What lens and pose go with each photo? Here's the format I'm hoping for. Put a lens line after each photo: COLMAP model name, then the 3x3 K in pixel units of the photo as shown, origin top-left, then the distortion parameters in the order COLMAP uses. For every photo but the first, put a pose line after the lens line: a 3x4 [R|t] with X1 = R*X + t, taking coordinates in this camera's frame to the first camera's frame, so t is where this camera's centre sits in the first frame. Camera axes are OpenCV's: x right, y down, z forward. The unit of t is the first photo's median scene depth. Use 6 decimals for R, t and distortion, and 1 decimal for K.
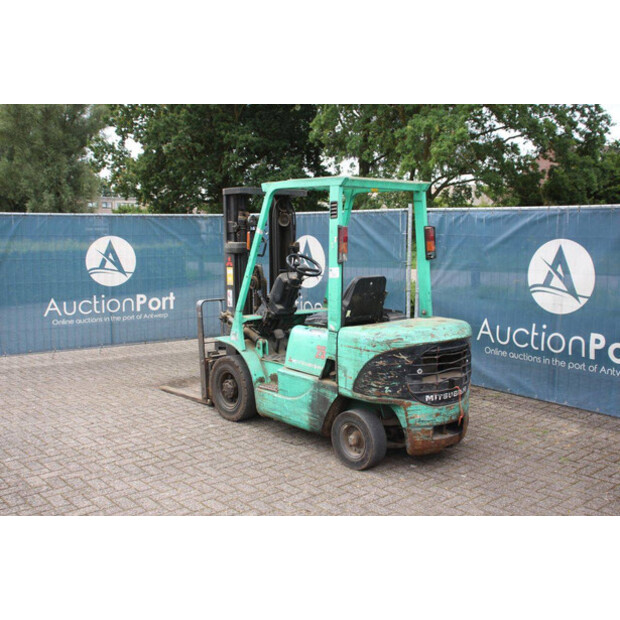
lens RADIAL K [[702.5, 0, 310.0], [0, 702.5, 310.0], [0, 0, 1]] dist [-0.004332, 0.001298]
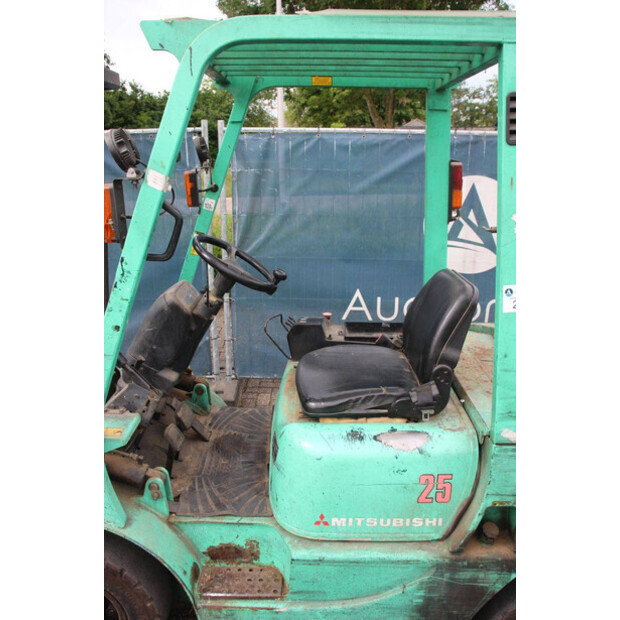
lens RADIAL K [[538.2, 0, 310.0], [0, 538.2, 310.0], [0, 0, 1]] dist [-0.153673, 0.150362]
pose [[0.656326, -0.215149, 0.723151, -0.189824], [0.088054, 0.973772, 0.209796, -0.090910], [-0.749322, -0.074018, 0.658056, 0.716553]]
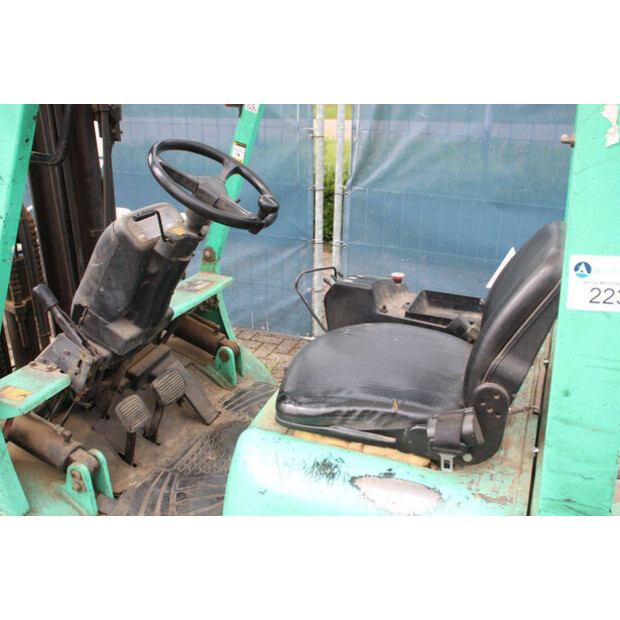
lens RADIAL K [[629.2, 0, 310.0], [0, 629.2, 310.0], [0, 0, 1]] dist [-0.101551, 0.160966]
pose [[0.885832, -0.161166, 0.435118, -0.082482], [0.046142, 0.963689, 0.263009, -0.072885], [-0.461707, -0.212905, 0.861103, 0.714132]]
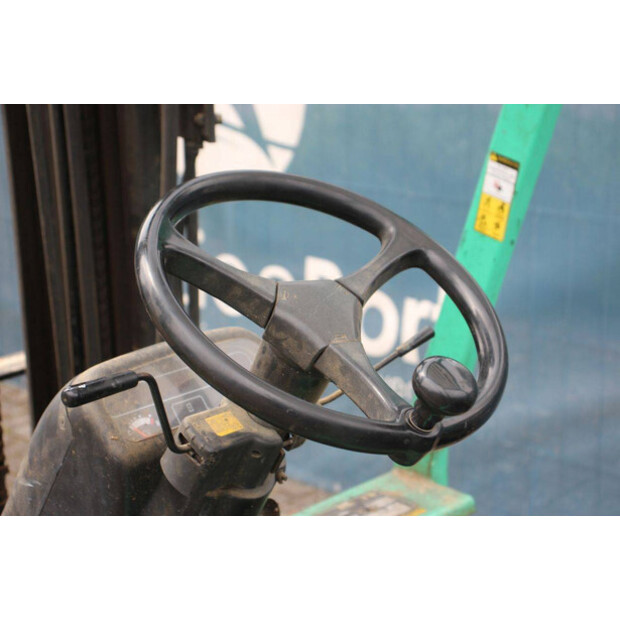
lens RADIAL K [[1352.0, 0, 310.0], [0, 1352.0, 310.0], [0, 0, 1]] dist [0.340190, 0.047900]
pose [[0.994206, -0.044445, 0.097875, -0.027296], [0.029396, 0.988226, 0.150150, -0.084224], [-0.103396, -0.146403, 0.983807, 0.761885]]
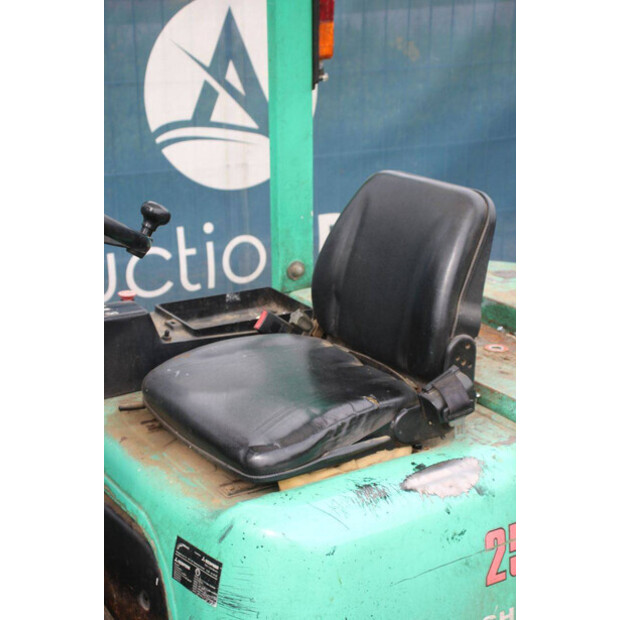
lens RADIAL K [[1125.5, 0, 310.0], [0, 1125.5, 310.0], [0, 0, 1]] dist [0.223762, 0.044830]
pose [[0.138041, -0.300995, 0.943582, -0.264294], [0.115201, 0.951116, 0.286545, -0.105583], [-0.983704, 0.069146, 0.165968, 0.827321]]
